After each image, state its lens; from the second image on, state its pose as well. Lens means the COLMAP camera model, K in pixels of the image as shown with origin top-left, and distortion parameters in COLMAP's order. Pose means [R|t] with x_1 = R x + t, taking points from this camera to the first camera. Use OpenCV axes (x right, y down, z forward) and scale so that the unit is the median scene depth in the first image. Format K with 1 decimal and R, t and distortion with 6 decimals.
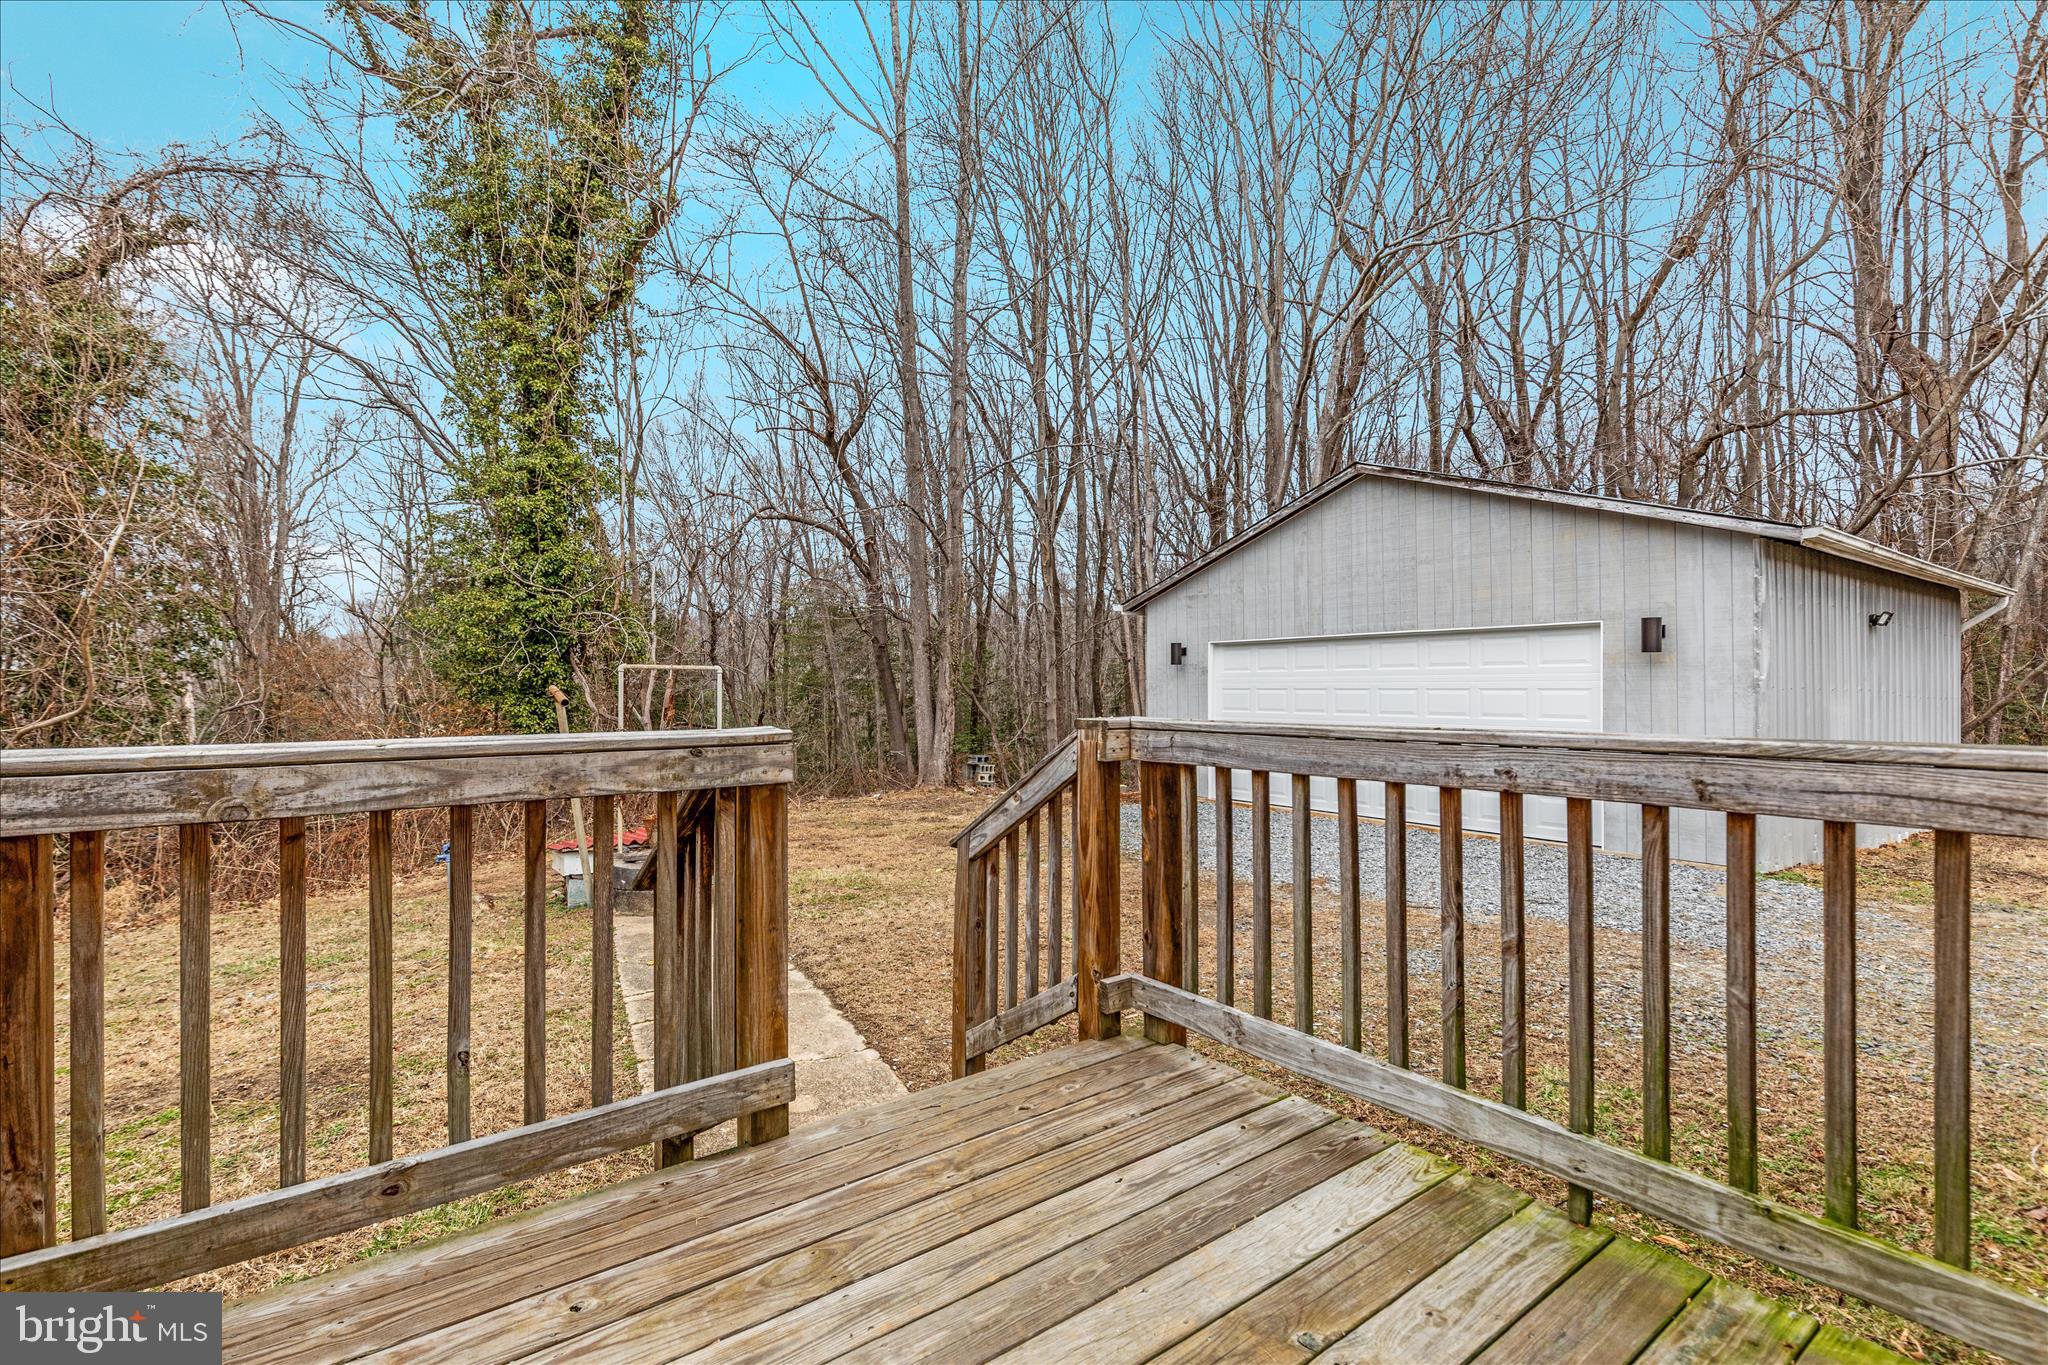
lens RADIAL K [[917.4, 0, 1021.6], [0, 917.4, 686.7], [0, 0, 1]] dist [0.004813, -0.000016]
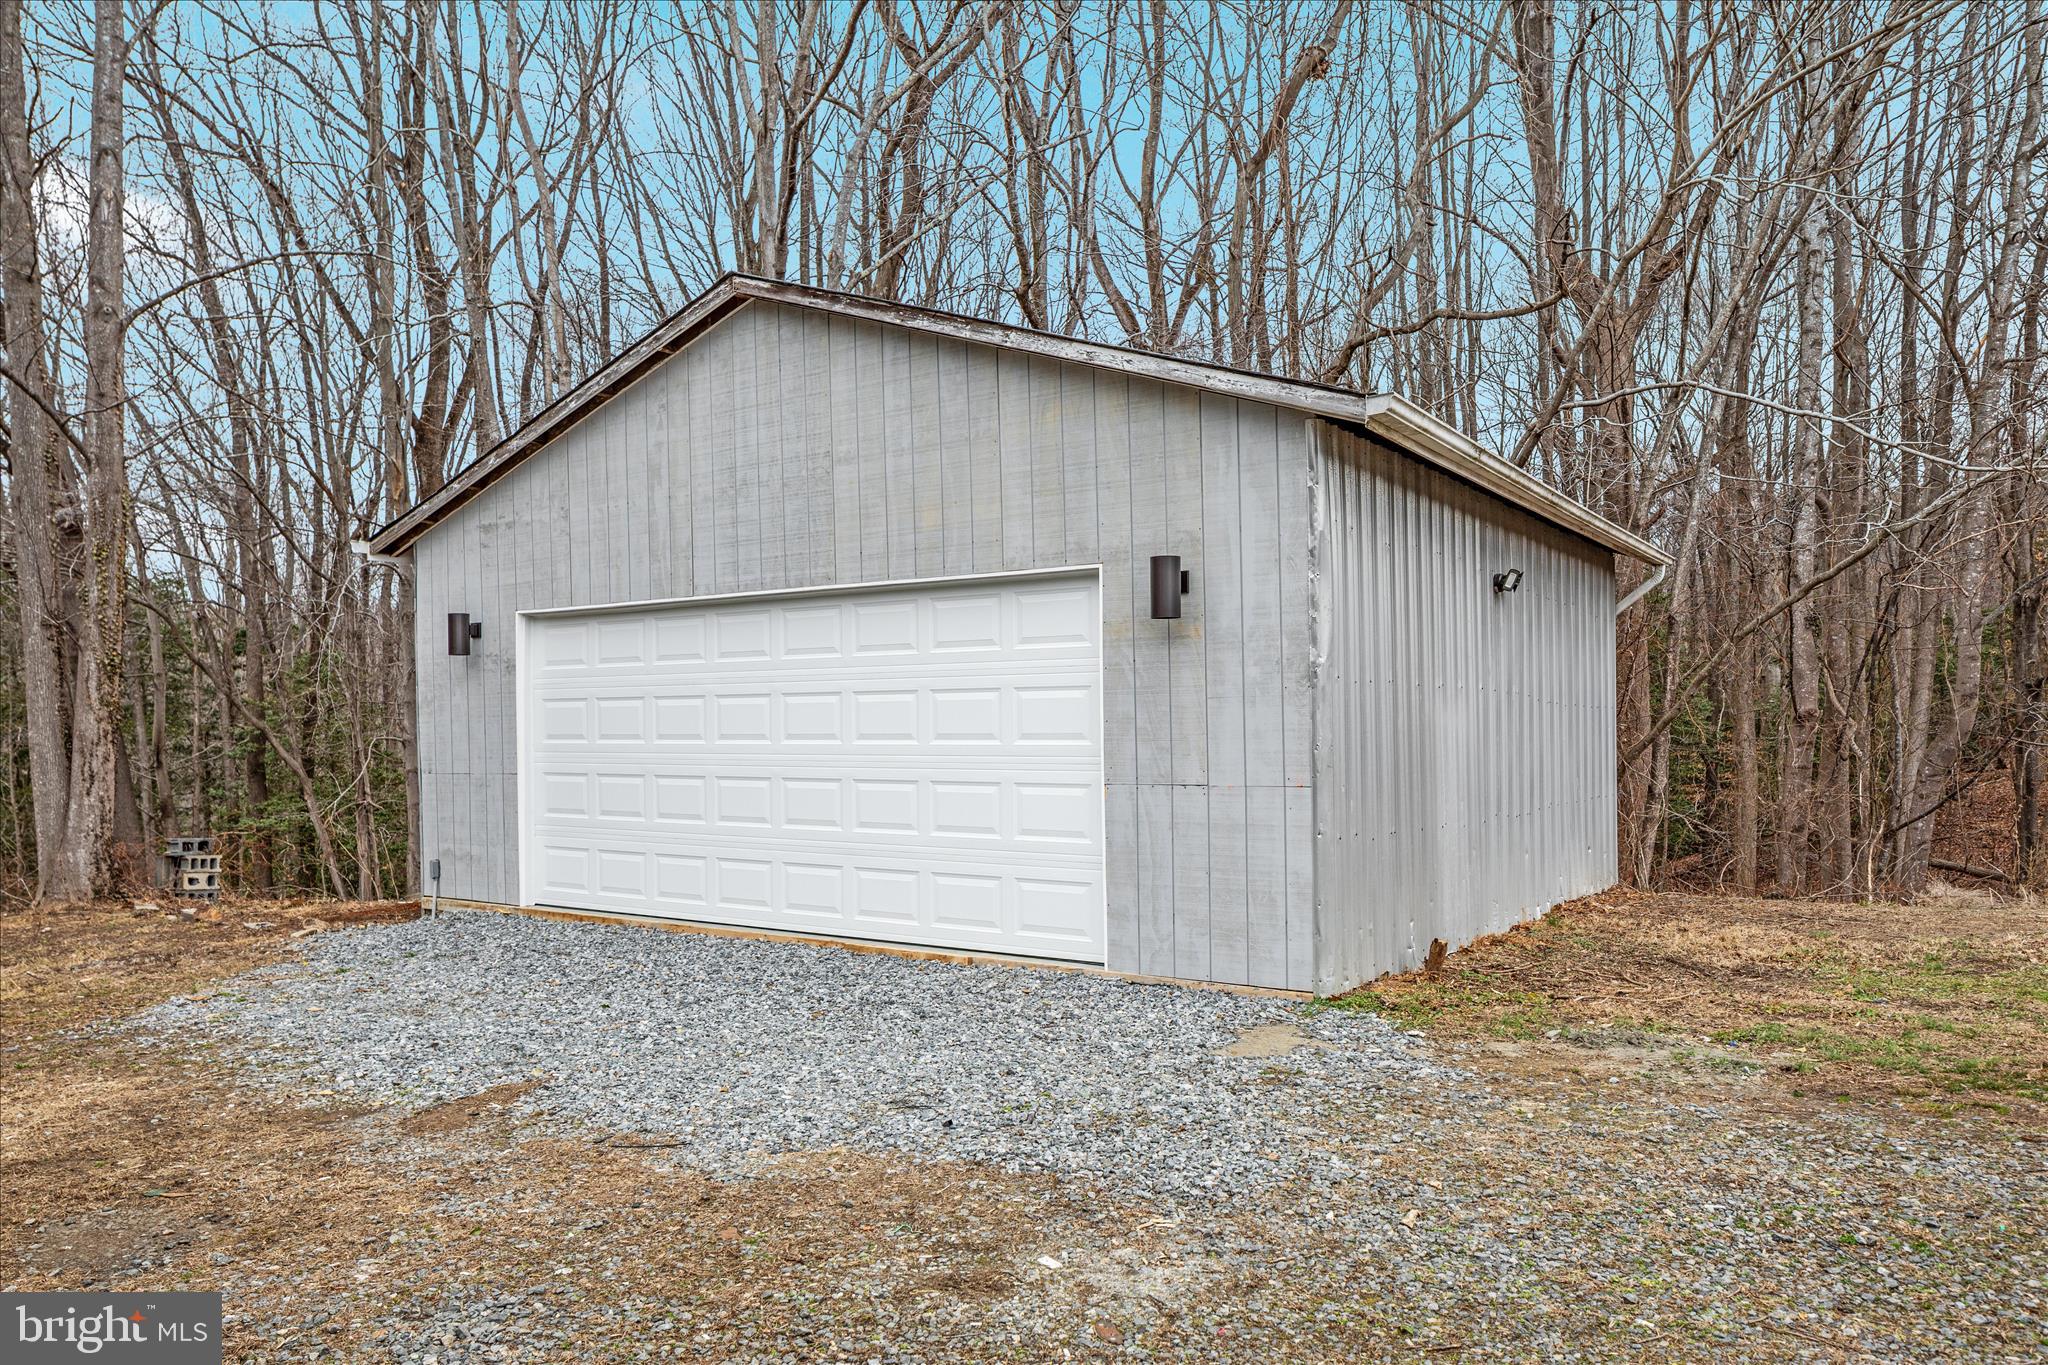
lens RADIAL K [[1375.6, 0, 1007.6], [0, 1375.6, 721.0], [0, 0, 1]] dist [0.002908, 0.000456]
pose [[0.936536, -0.010479, 0.350416, 0.213955], [0.009213, 0.999944, 0.005277, 0.014514], [-0.350452, -0.001714, 0.936579, 0.174615]]
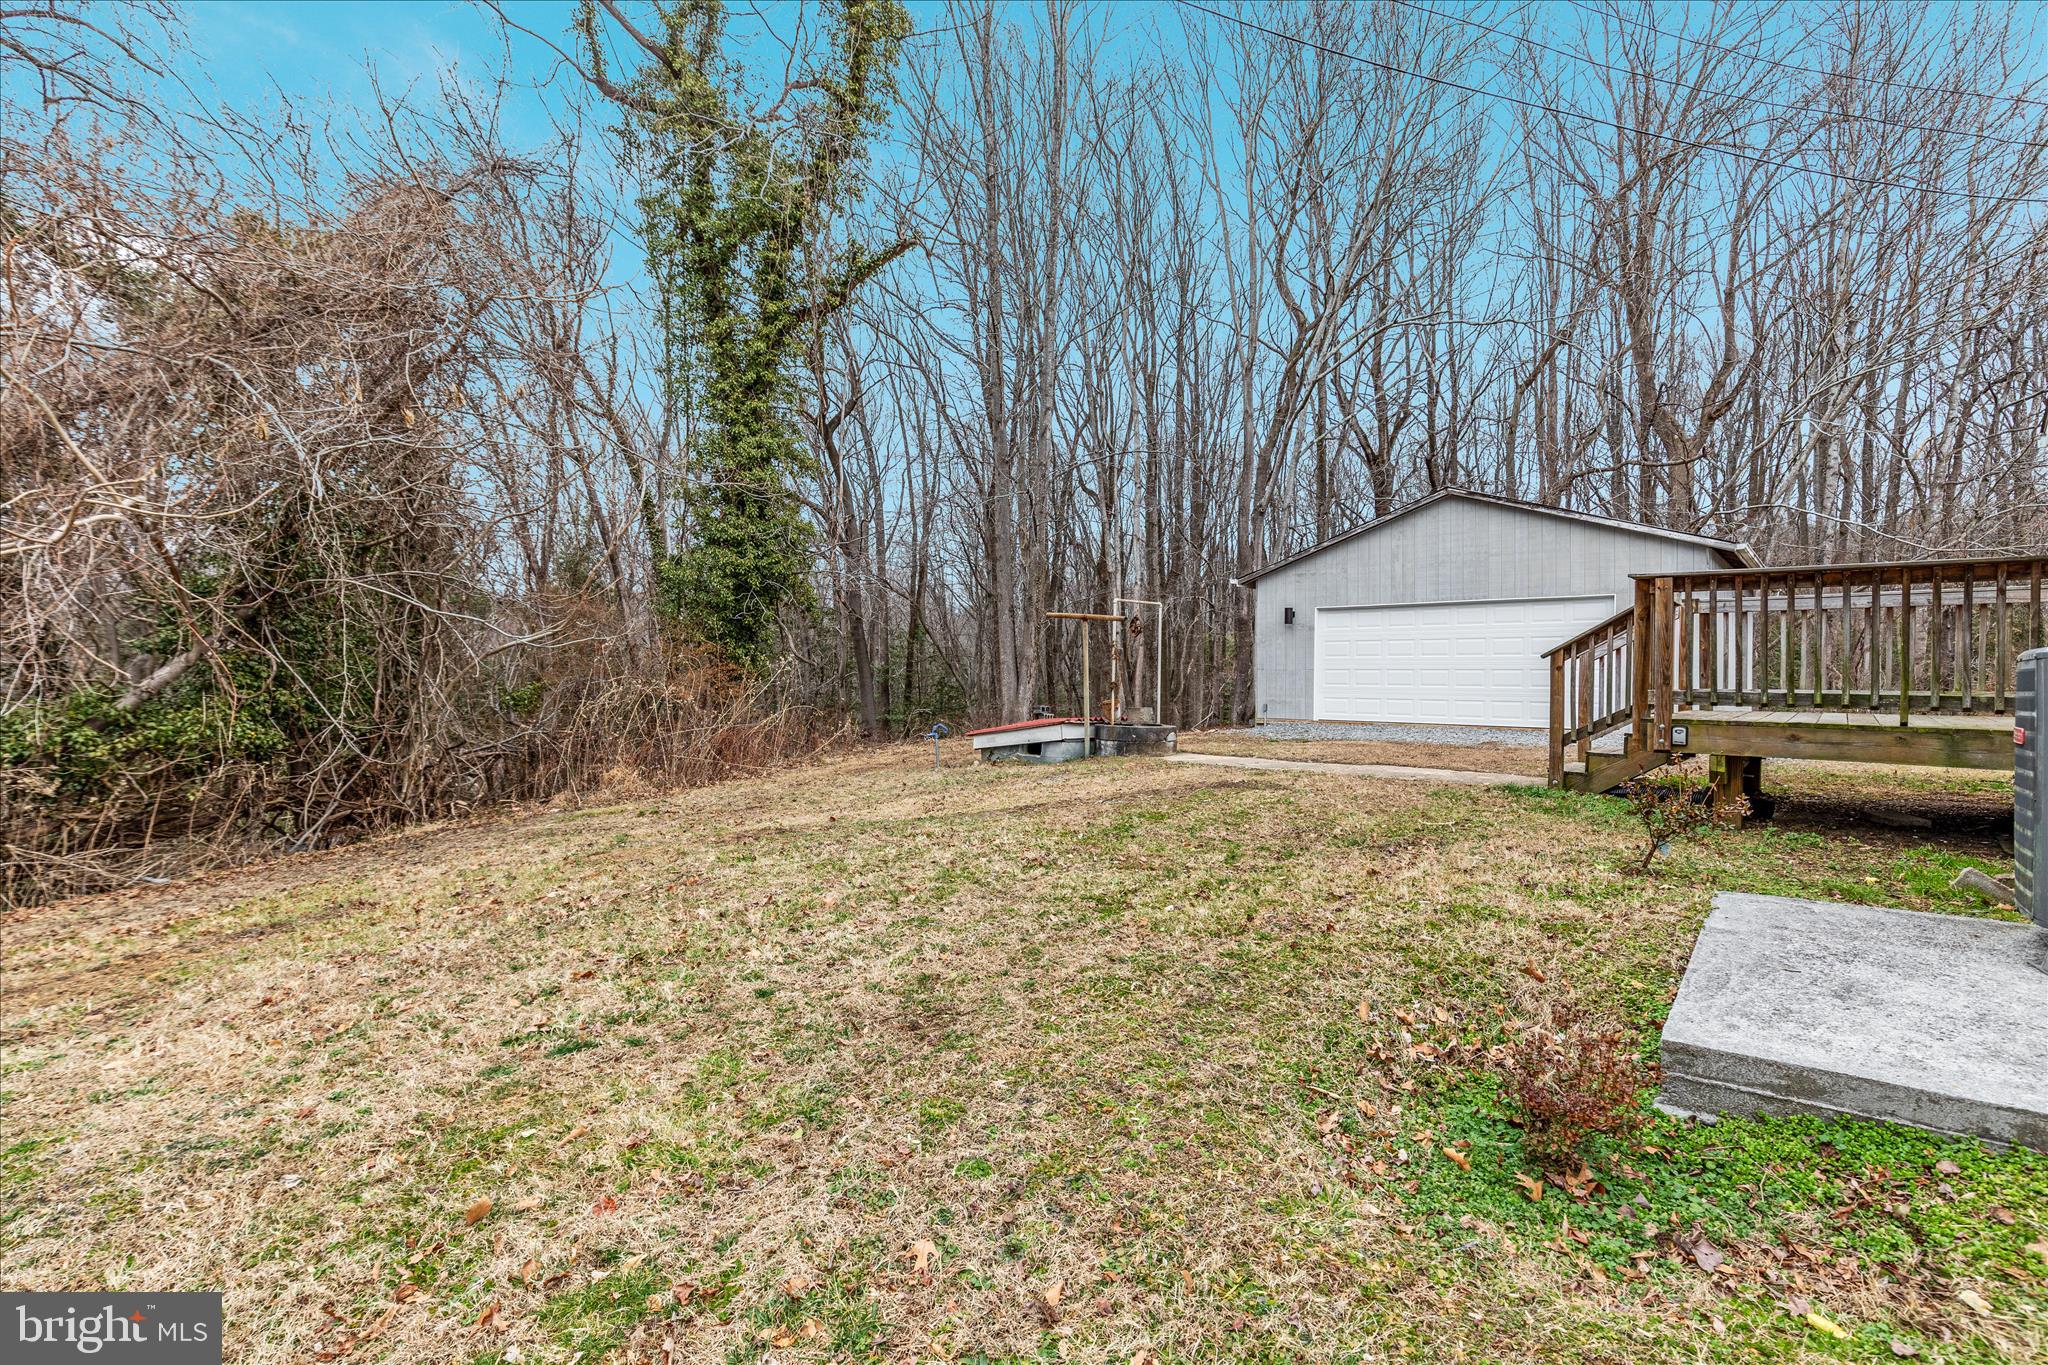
lens RADIAL K [[955.1, 0, 1024.5], [0, 955.1, 689.6], [0, 0, 1]] dist [-0.002543, -0.001045]
pose [[0.973985, 0.006790, 0.226511, -0.616448], [-0.009546, 0.999893, 0.011073, 0.071491], [-0.226412, -0.012947, 0.973946, -0.344125]]
